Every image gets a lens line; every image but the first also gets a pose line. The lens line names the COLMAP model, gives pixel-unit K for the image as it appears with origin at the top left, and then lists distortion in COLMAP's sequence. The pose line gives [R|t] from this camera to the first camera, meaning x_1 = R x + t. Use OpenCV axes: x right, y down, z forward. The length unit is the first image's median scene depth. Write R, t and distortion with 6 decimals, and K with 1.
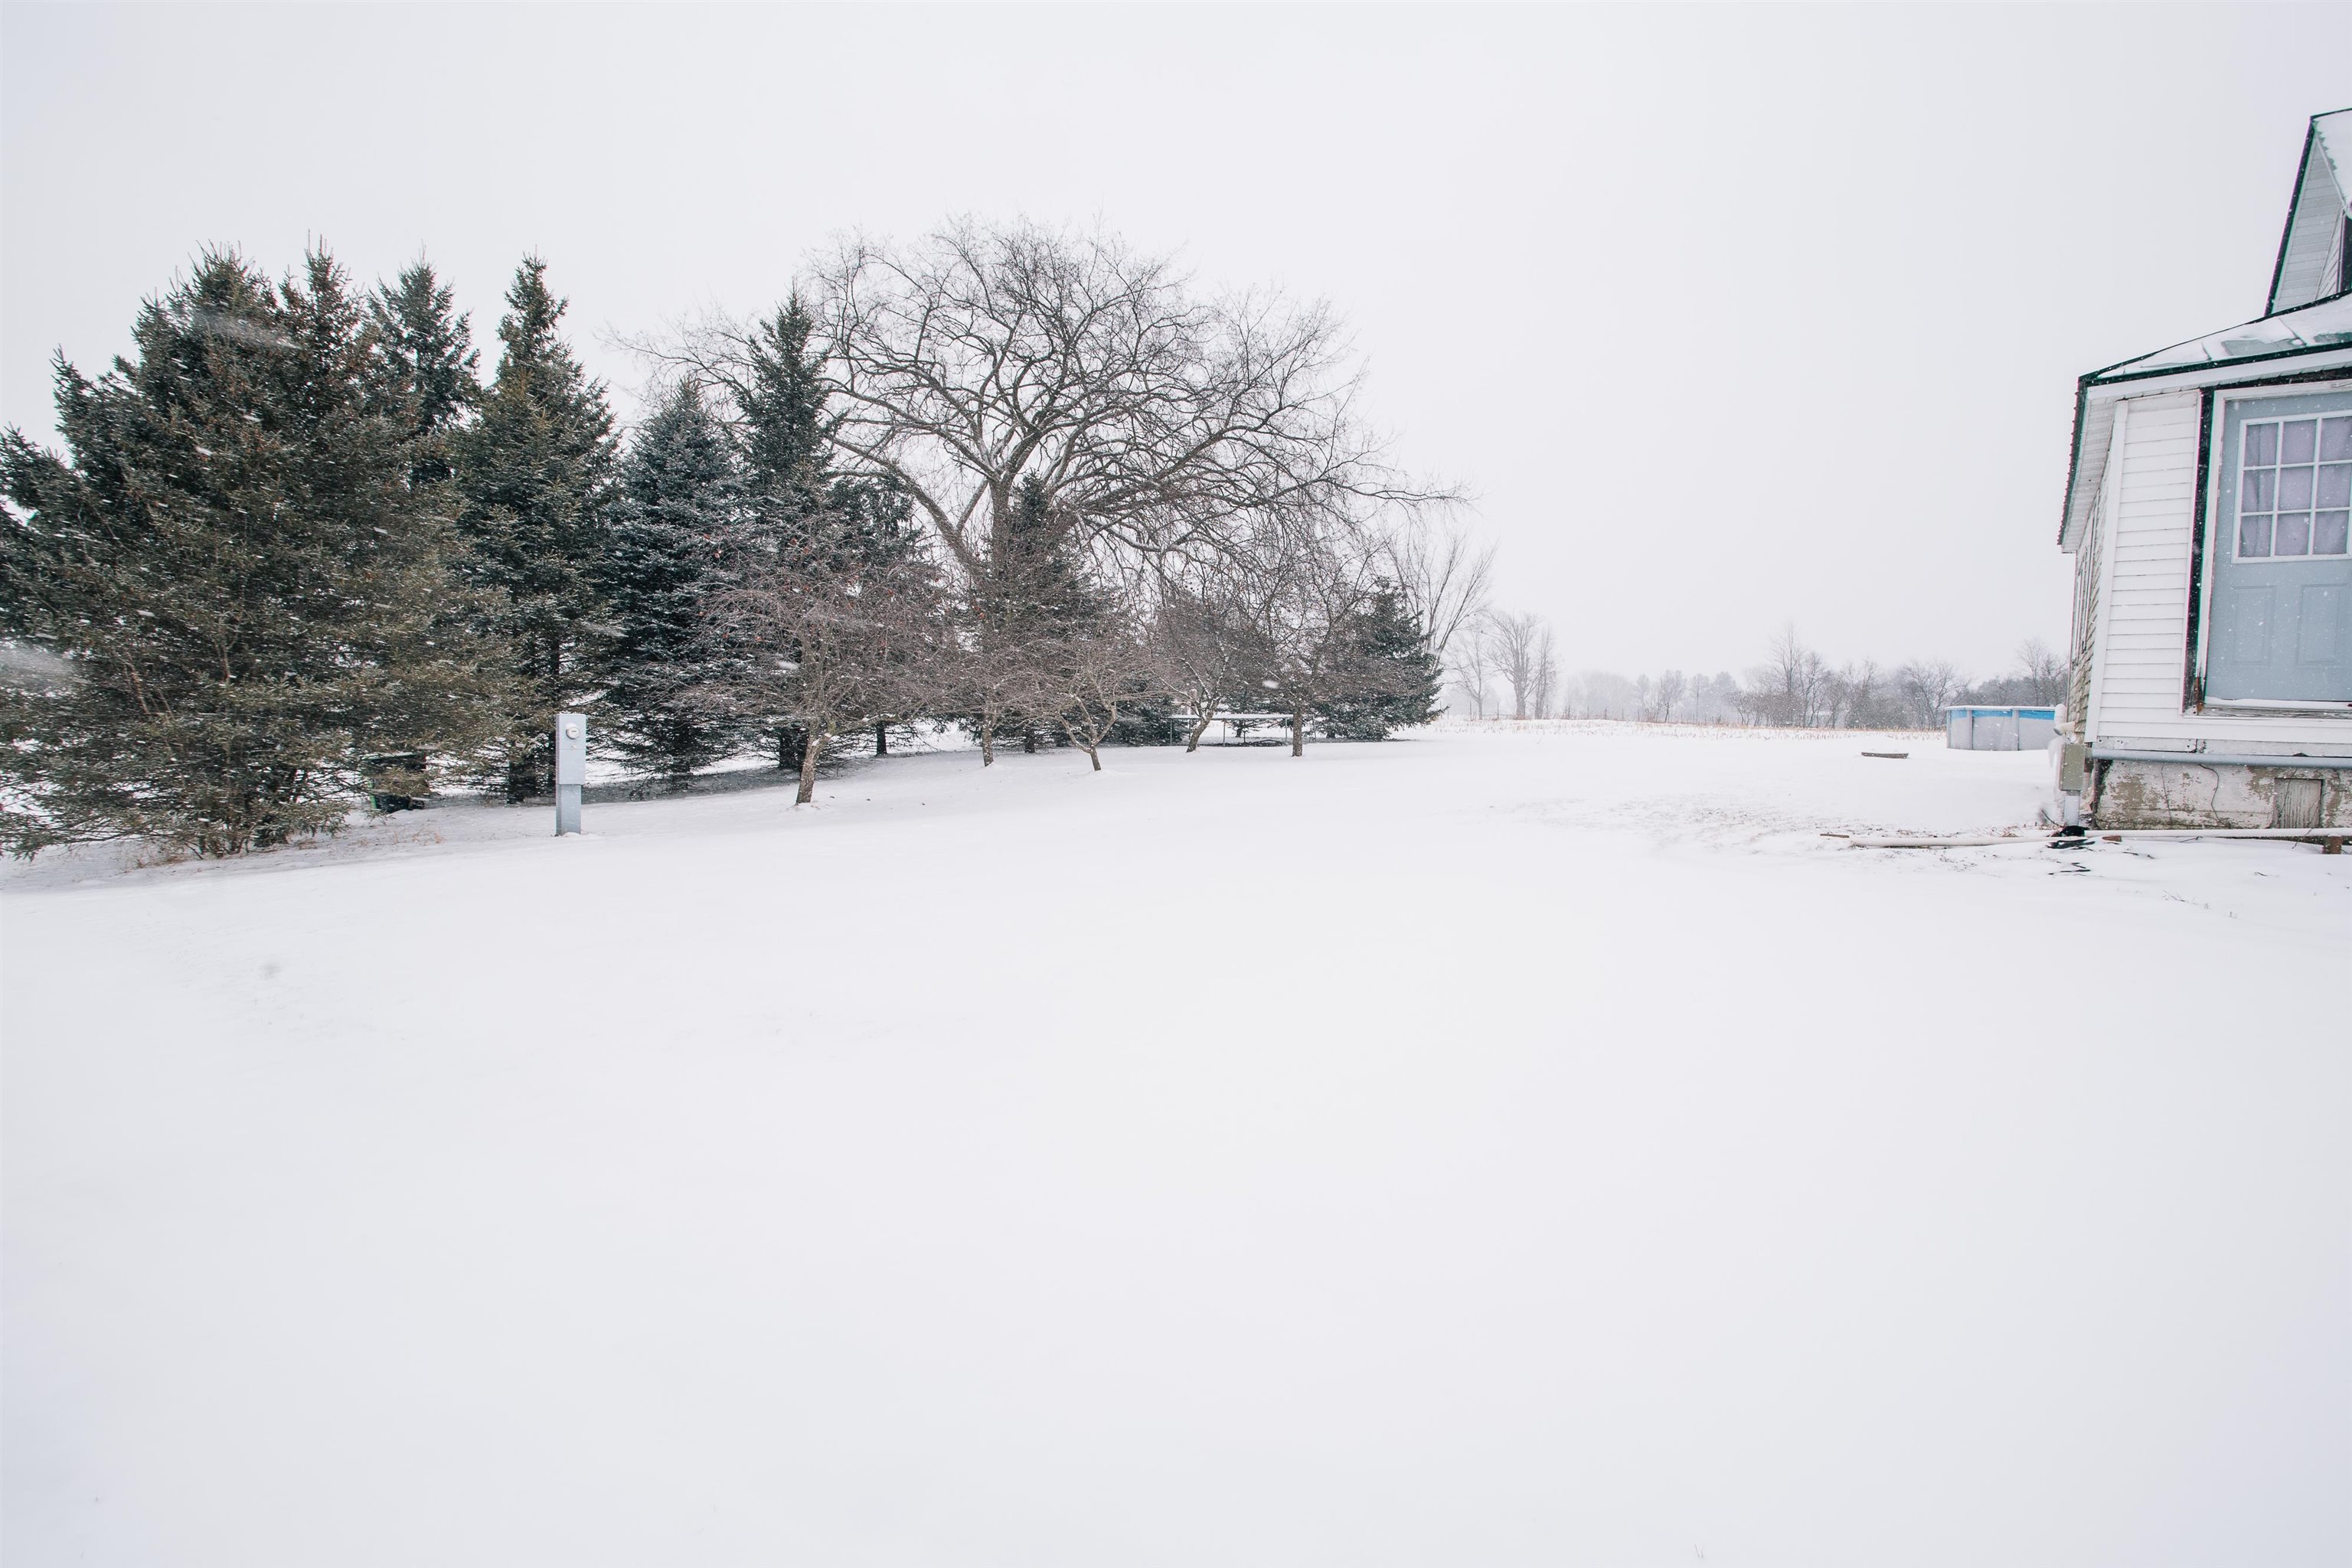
lens RADIAL K [[1145.6, 0, 1173.2], [0, 1145.6, 774.7], [0, 0, 1]] dist [-0.083472, 0.040647]
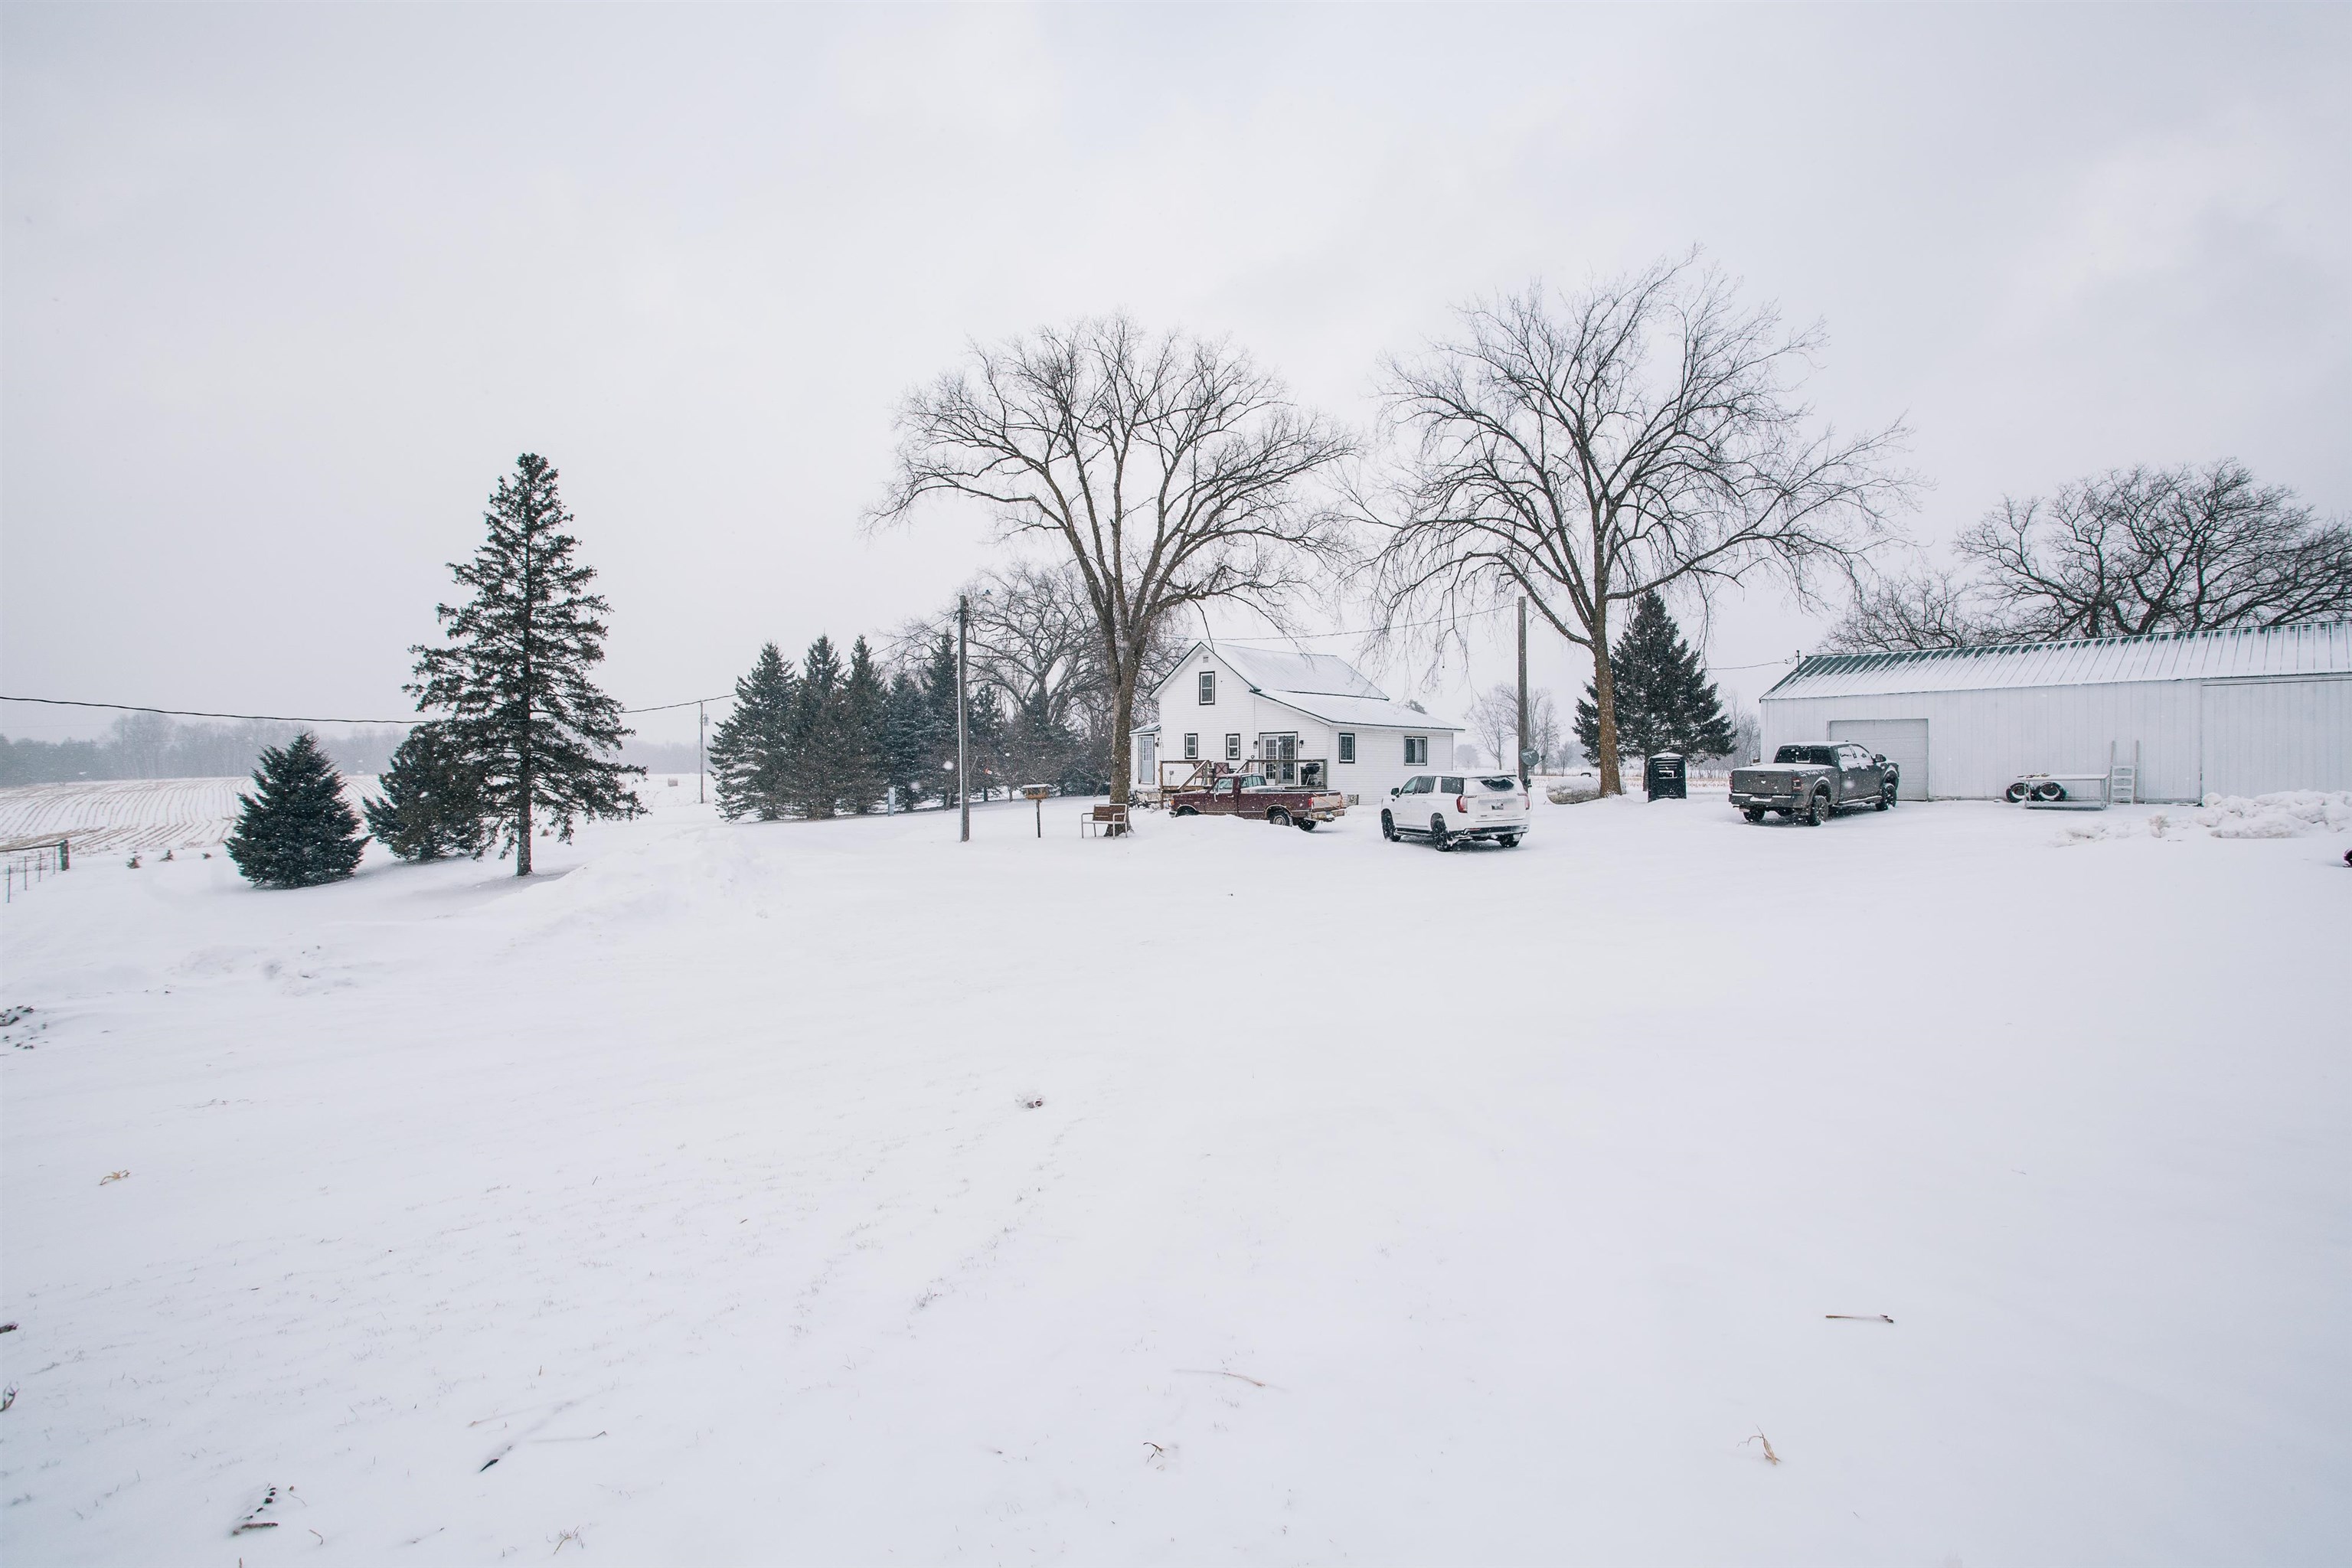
lens RADIAL K [[1145.6, 0, 1173.2], [0, 1145.6, 774.7], [0, 0, 1]] dist [-0.083472, 0.040647]
pose [[0.988965, -0.017989, -0.147051, 0.706360], [0.010476, 0.998608, -0.051703, 0.079857], [0.147777, 0.049592, 0.987777, -1.908341]]
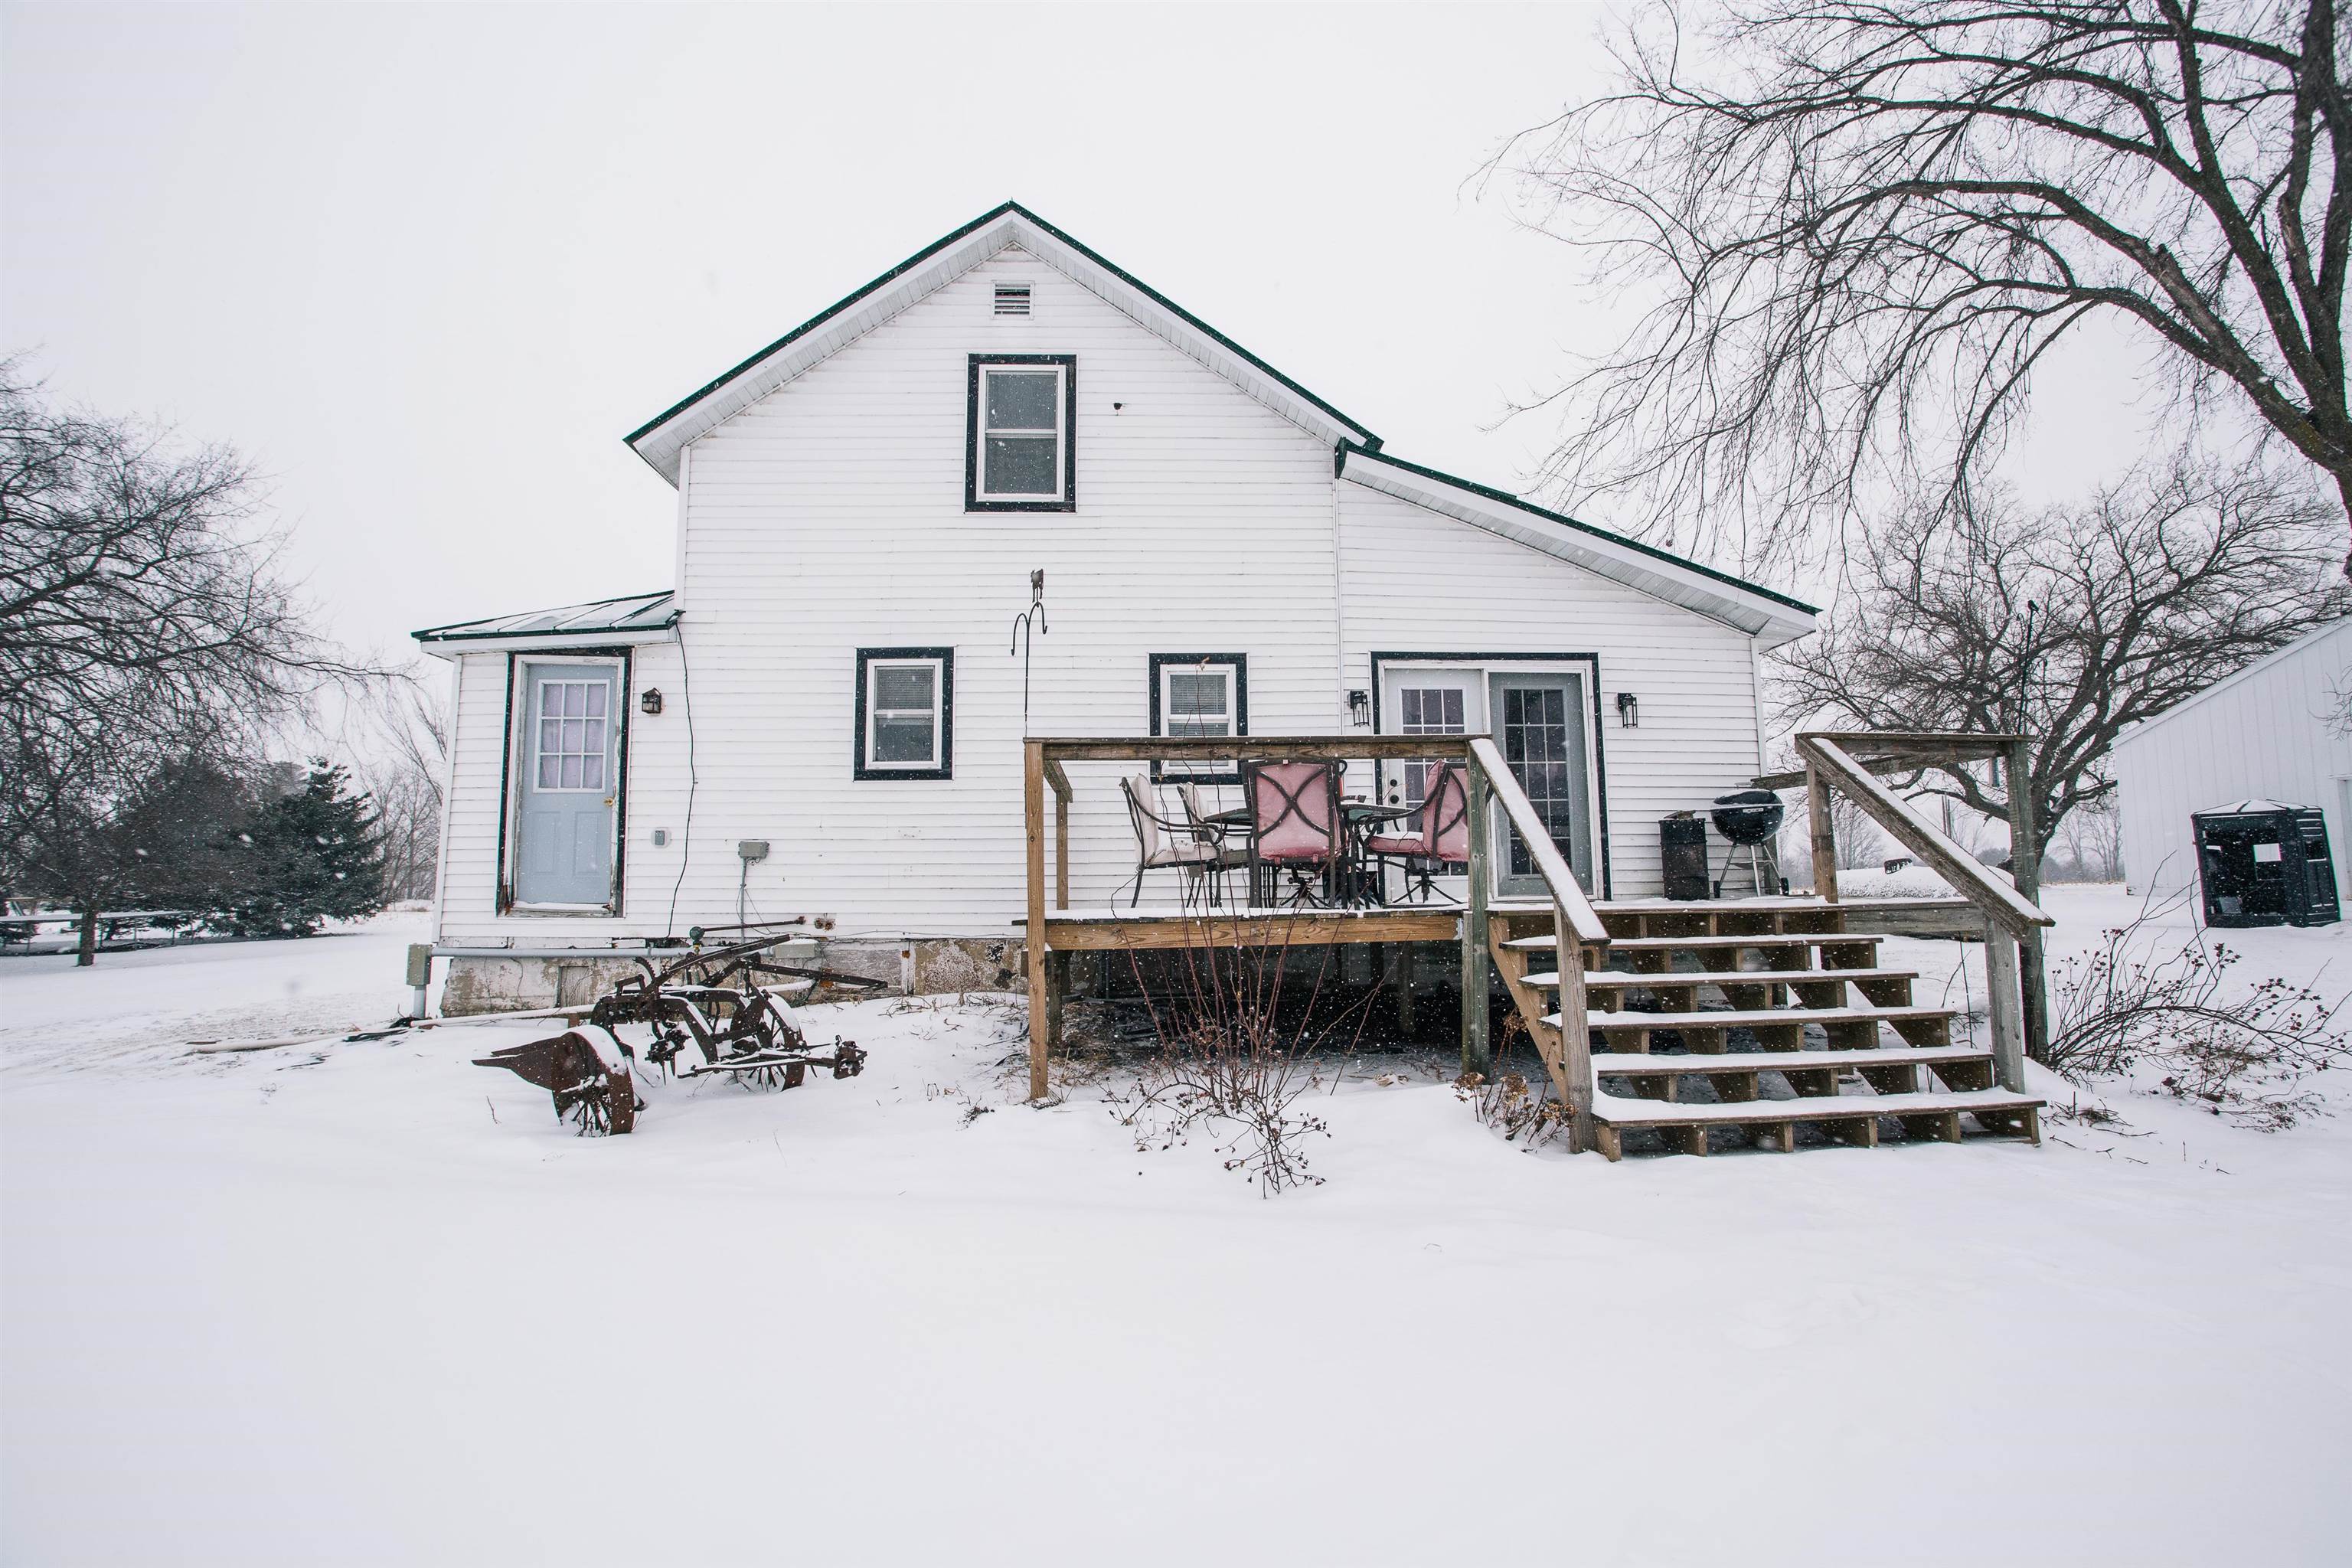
lens RADIAL K [[1145.6, 0, 1173.2], [0, 1145.6, 774.7], [0, 0, 1]] dist [-0.083472, 0.040647]
pose [[0.784341, 0.035495, 0.619313, 0.234130], [0.059845, 0.989375, -0.132496, -0.000785], [-0.617436, 0.140985, 0.773884, -0.131412]]
